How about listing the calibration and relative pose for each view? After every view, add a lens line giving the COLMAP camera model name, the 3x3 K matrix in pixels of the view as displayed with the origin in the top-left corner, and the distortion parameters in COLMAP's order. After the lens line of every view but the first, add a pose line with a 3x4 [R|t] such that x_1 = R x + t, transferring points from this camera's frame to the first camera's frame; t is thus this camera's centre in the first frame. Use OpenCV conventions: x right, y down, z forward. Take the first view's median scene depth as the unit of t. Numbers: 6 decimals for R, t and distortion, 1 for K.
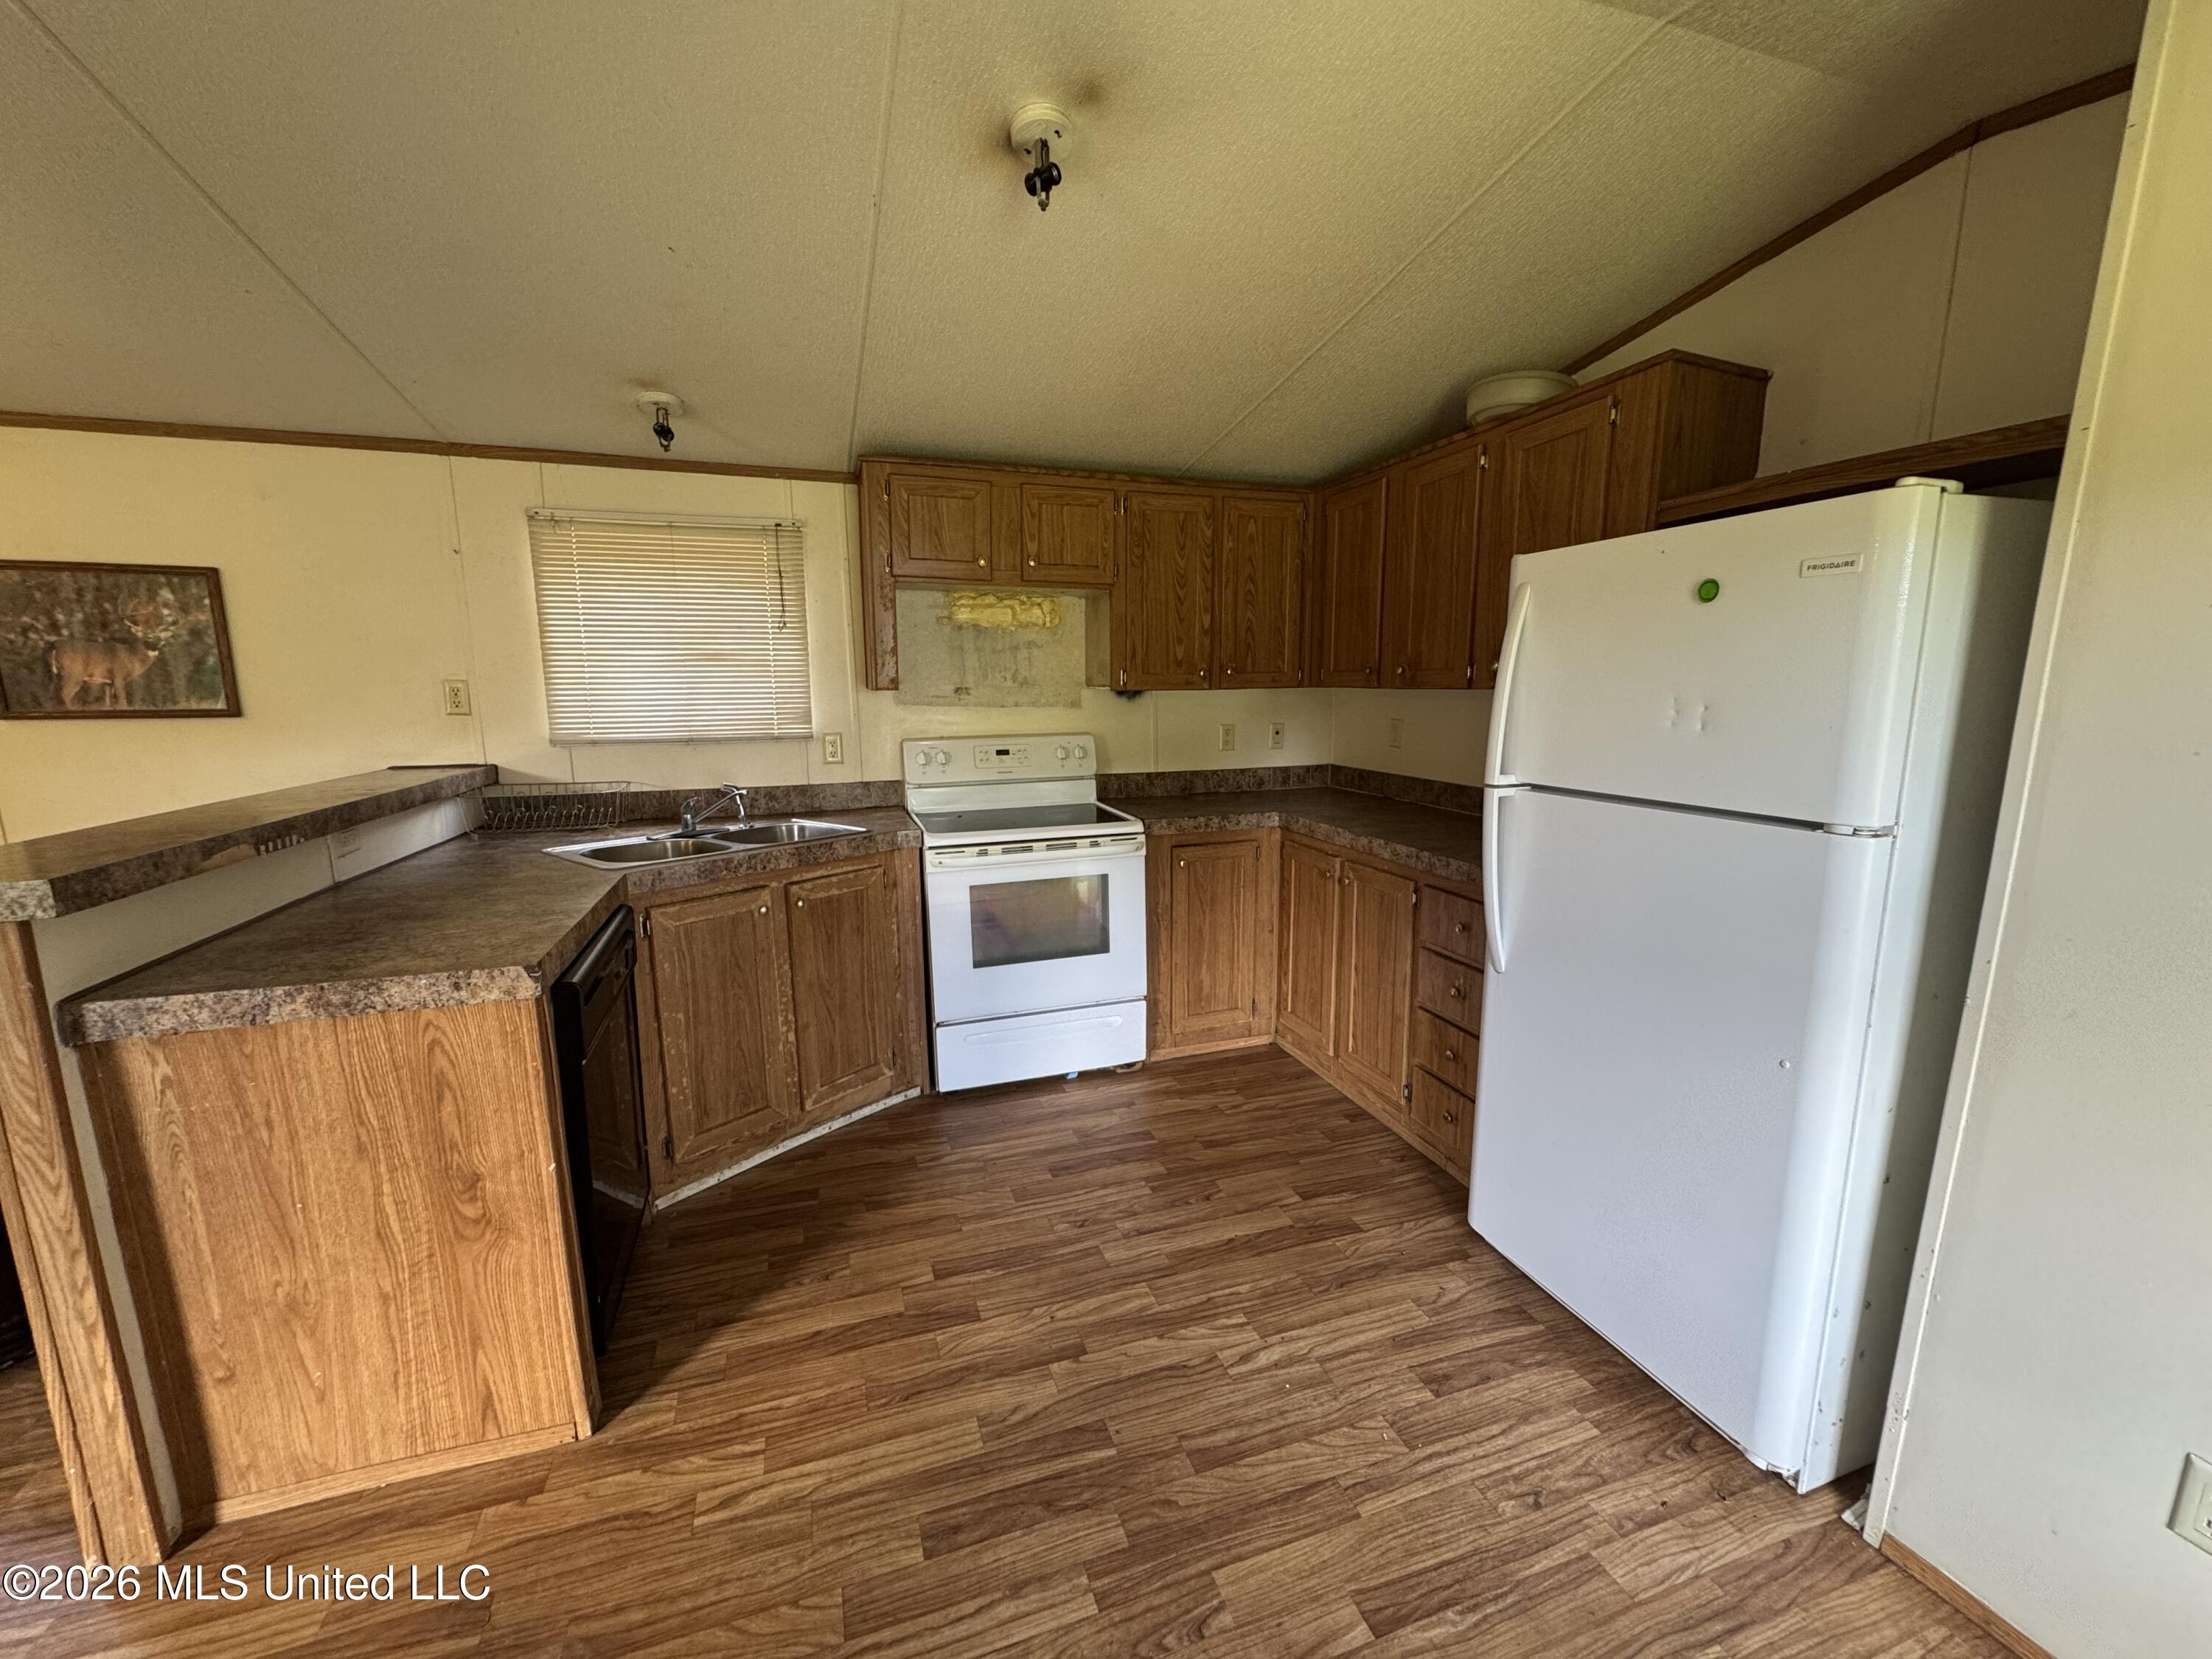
lens RADIAL K [[875.3, 0, 1105.3], [0, 875.3, 833.9], [0, 0, 1]] dist [-0.001766, 0.000005]
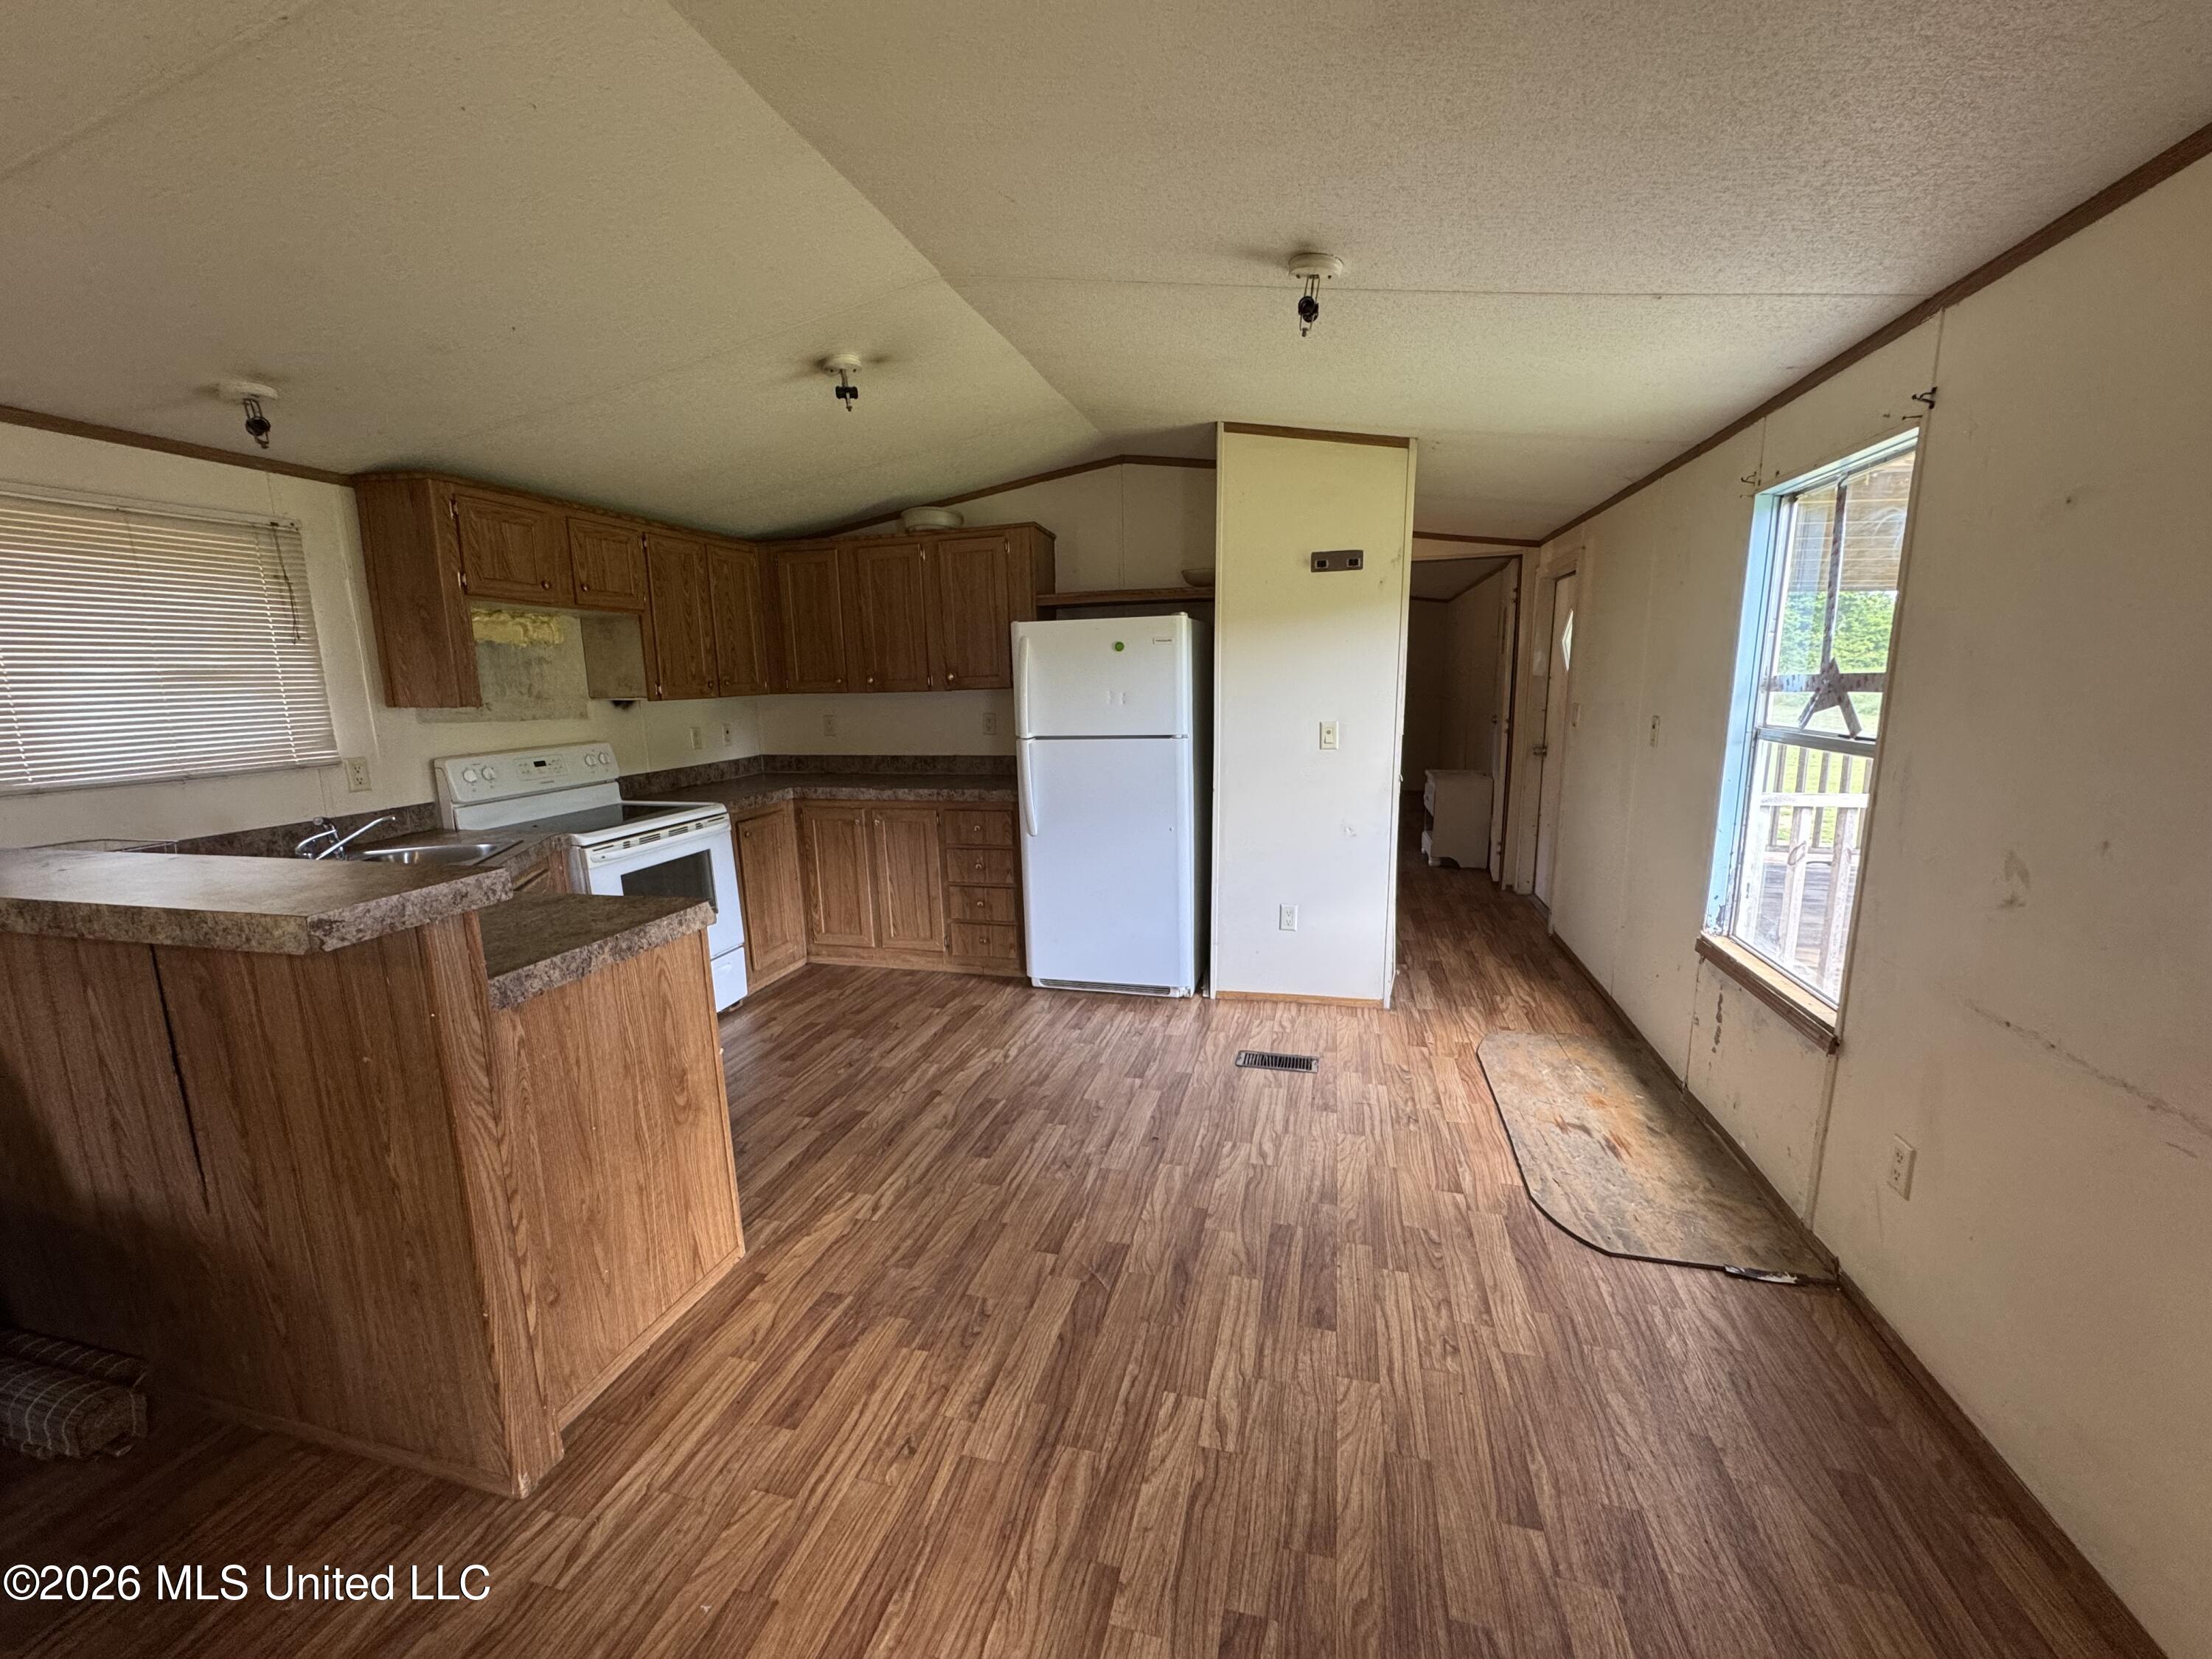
lens RADIAL K [[875.3, 0, 1105.3], [0, 875.3, 833.9], [0, 0, 1]] dist [-0.001766, 0.000005]
pose [[0.552829, -0.156970, 0.818377, -0.717227], [0.162490, 0.983552, 0.078887, 0.018829], [-0.817299, 0.089367, 0.569242, -0.158625]]
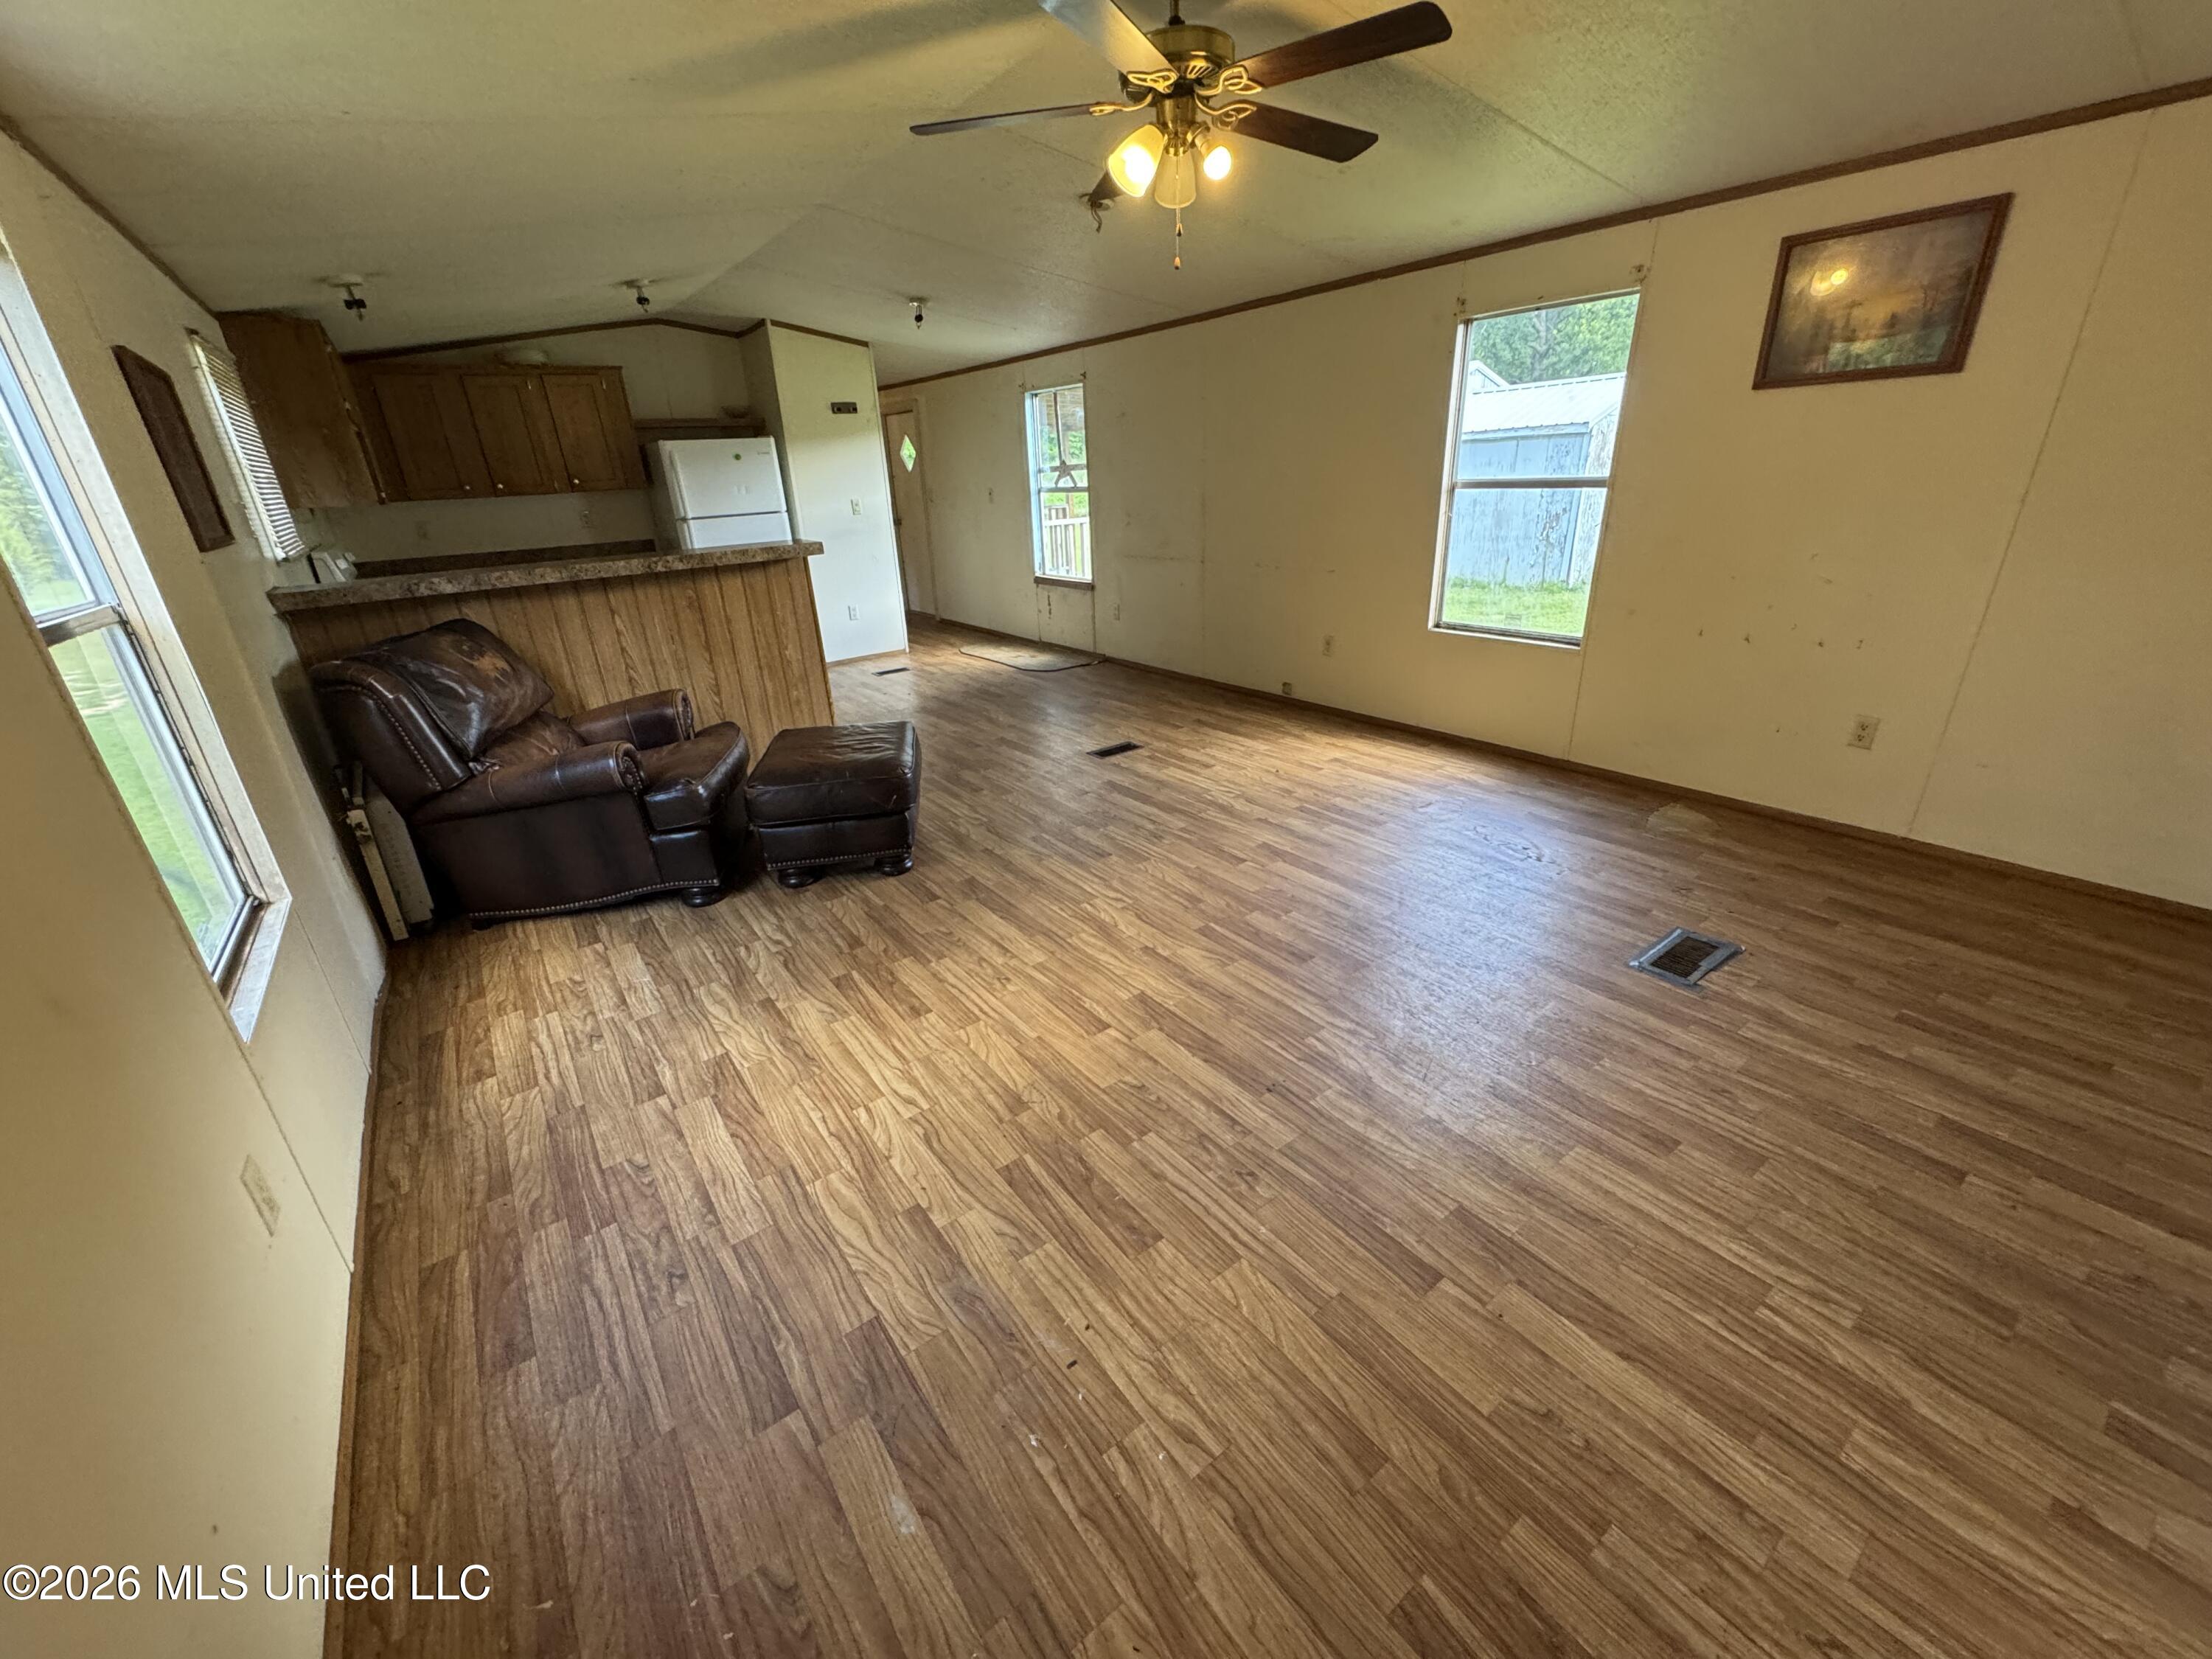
lens RADIAL K [[875.3, 0, 1105.3], [0, 875.3, 833.9], [0, 0, 1]] dist [-0.001766, 0.000005]
pose [[-0.302441, -0.357518, 0.883578, -2.062550], [0.207967, 0.879906, 0.427218, -0.059735], [-0.930204, 0.312963, -0.191768, 0.374333]]
